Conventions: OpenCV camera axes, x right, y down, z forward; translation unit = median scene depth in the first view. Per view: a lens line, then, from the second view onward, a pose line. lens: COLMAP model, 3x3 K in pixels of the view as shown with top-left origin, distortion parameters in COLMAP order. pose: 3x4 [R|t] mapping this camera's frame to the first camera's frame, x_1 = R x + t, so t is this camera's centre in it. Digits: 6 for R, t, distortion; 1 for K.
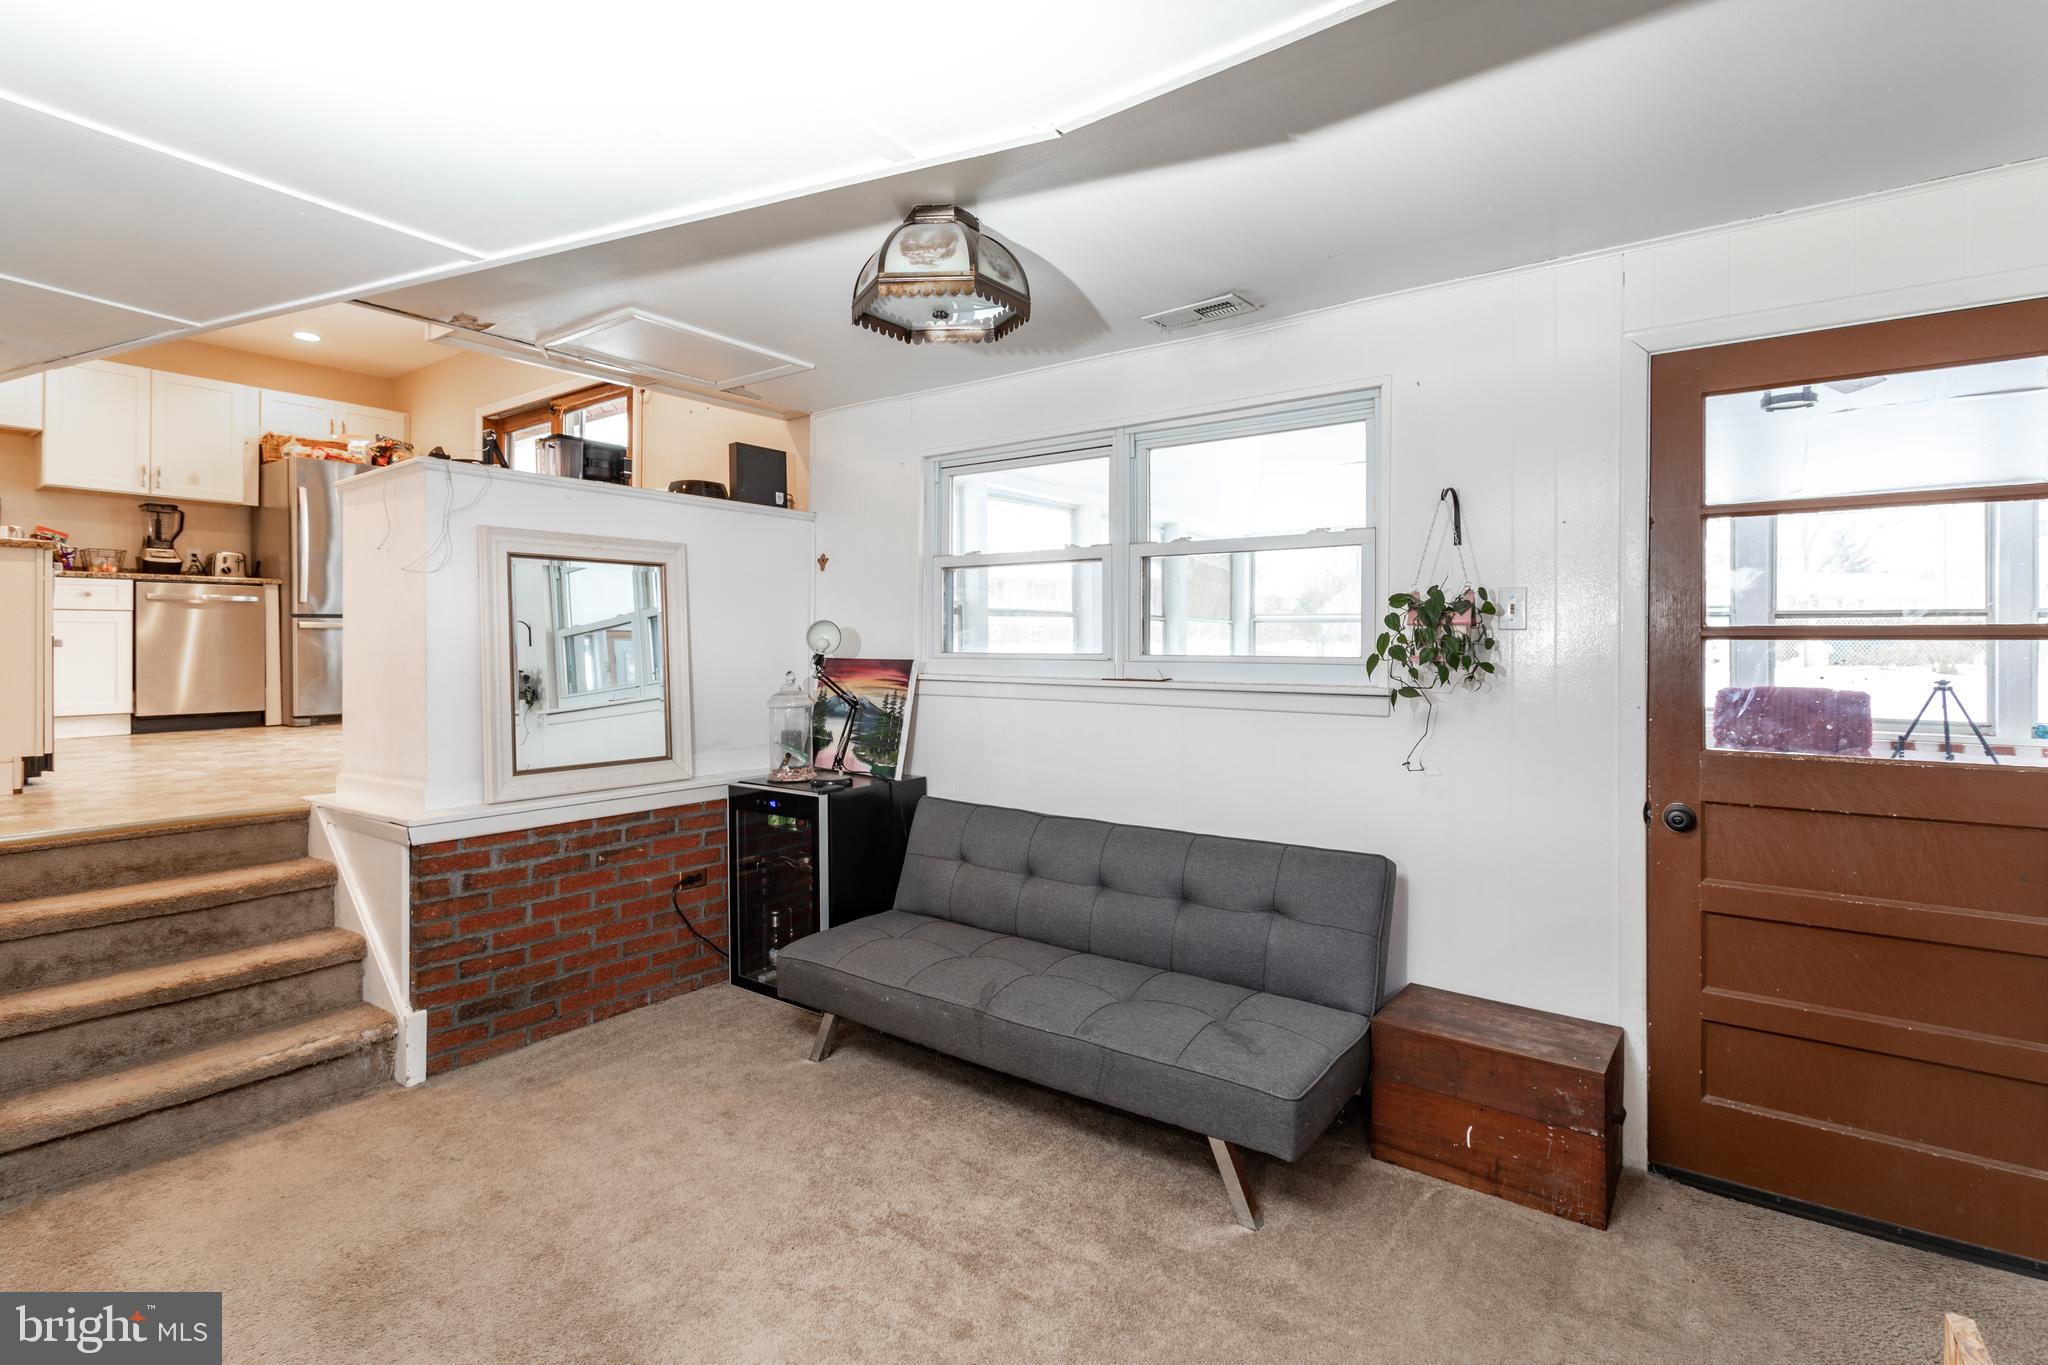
lens RADIAL K [[972.9, 0, 1024.8], [0, 972.9, 647.0], [0, 0, 1]] dist [0.001387, 0.000476]
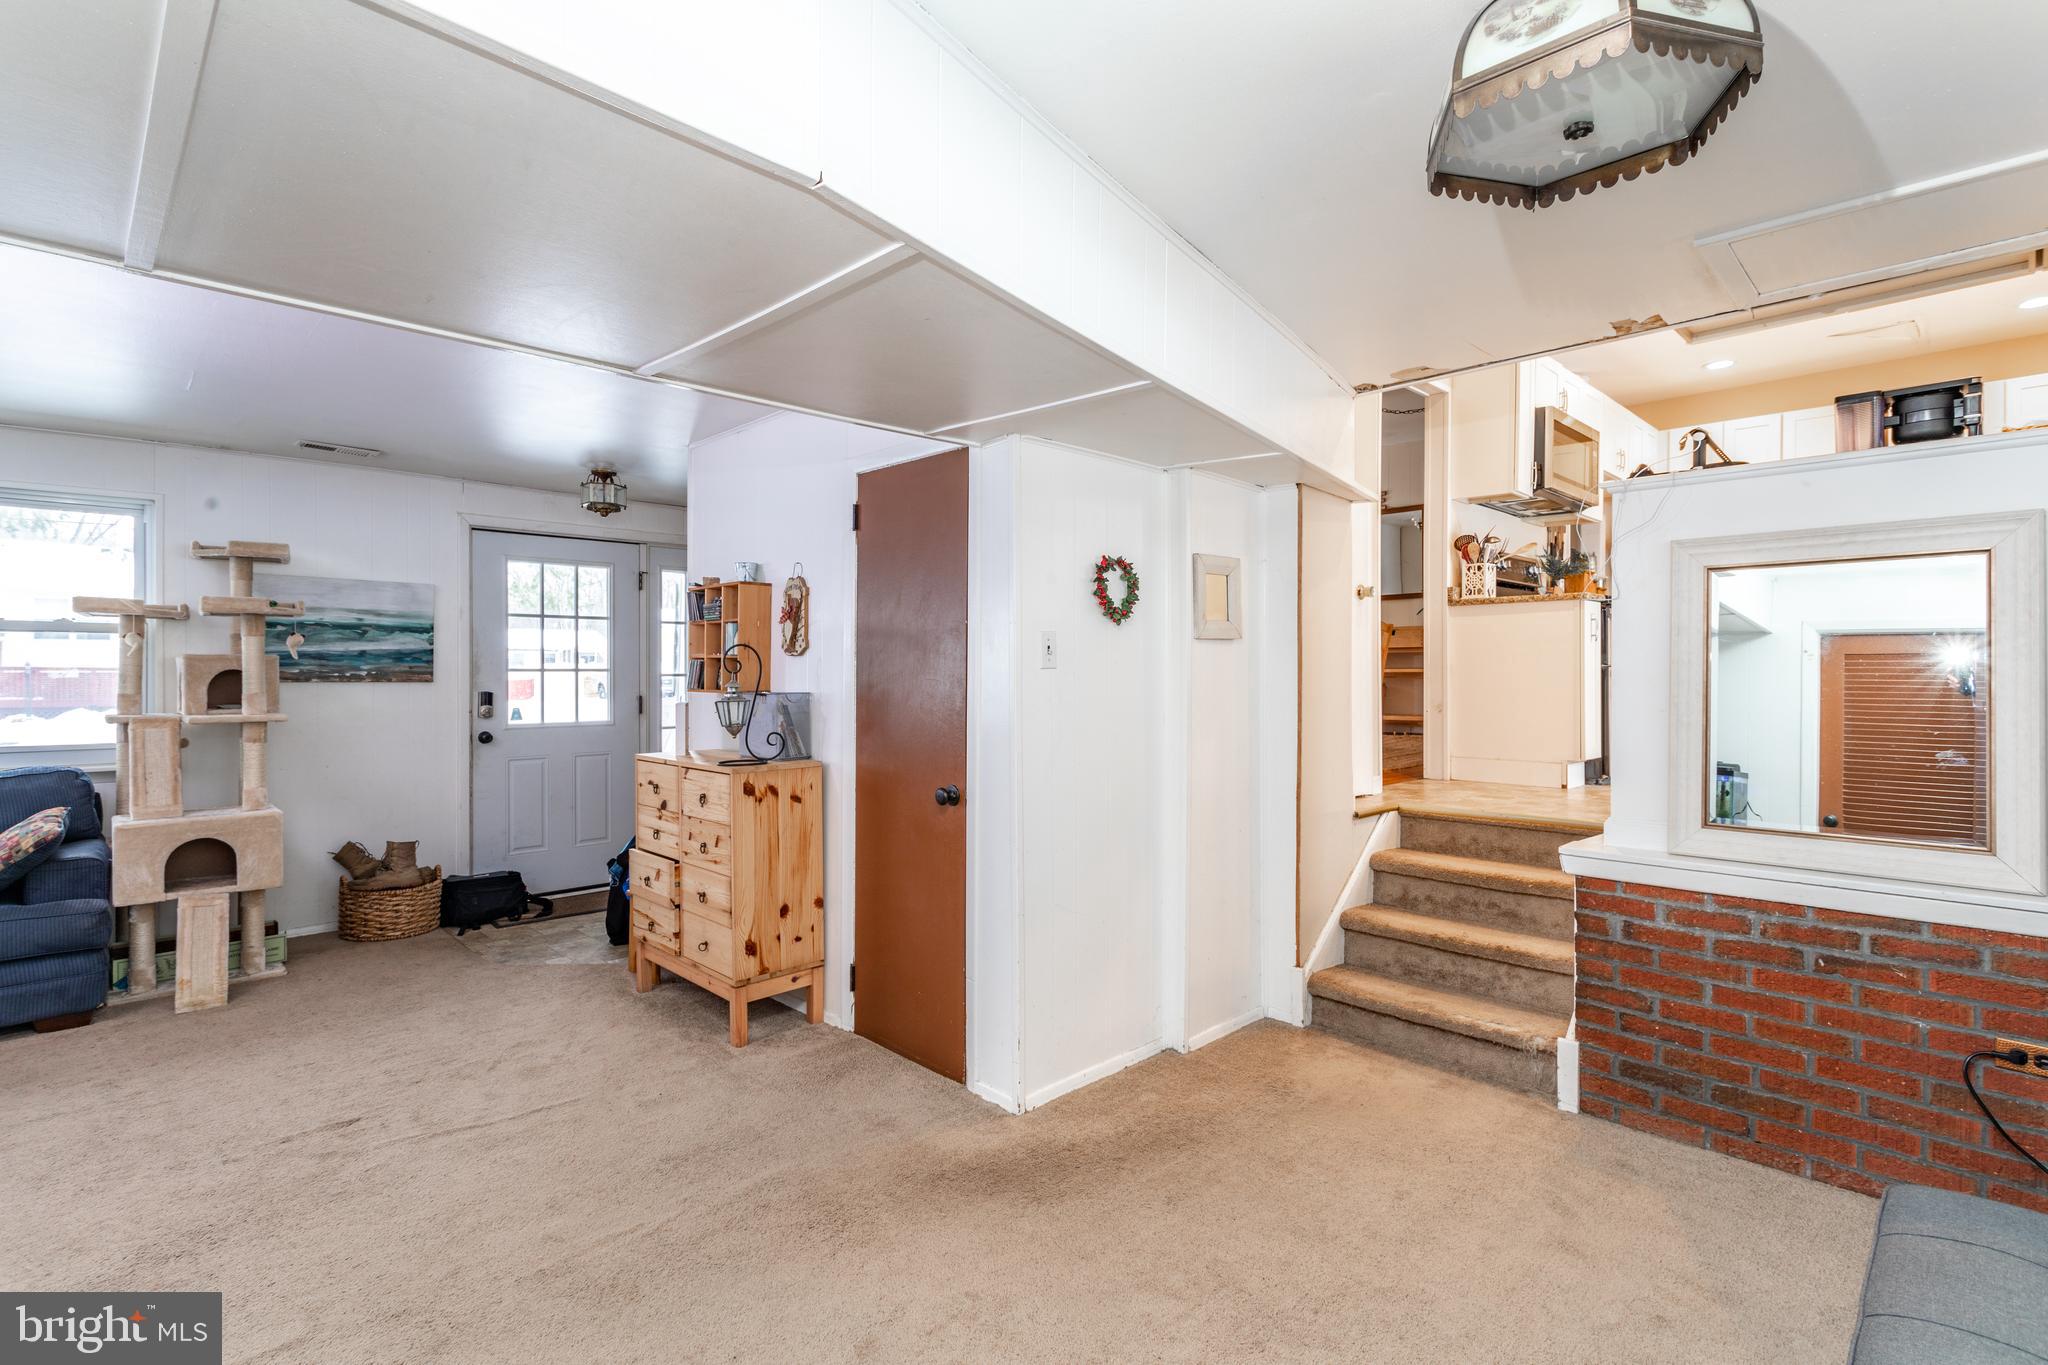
lens RADIAL K [[972.5, 0, 1024.0], [0, 972.5, 682.5], [0, 0, 1]] dist [0.000229, -0.000233]
pose [[-0.152539, 0.008096, -0.988264, 0.430637], [-0.004543, 0.999950, 0.008892, -0.000120], [0.988287, 0.005846, -0.152495, 0.570272]]
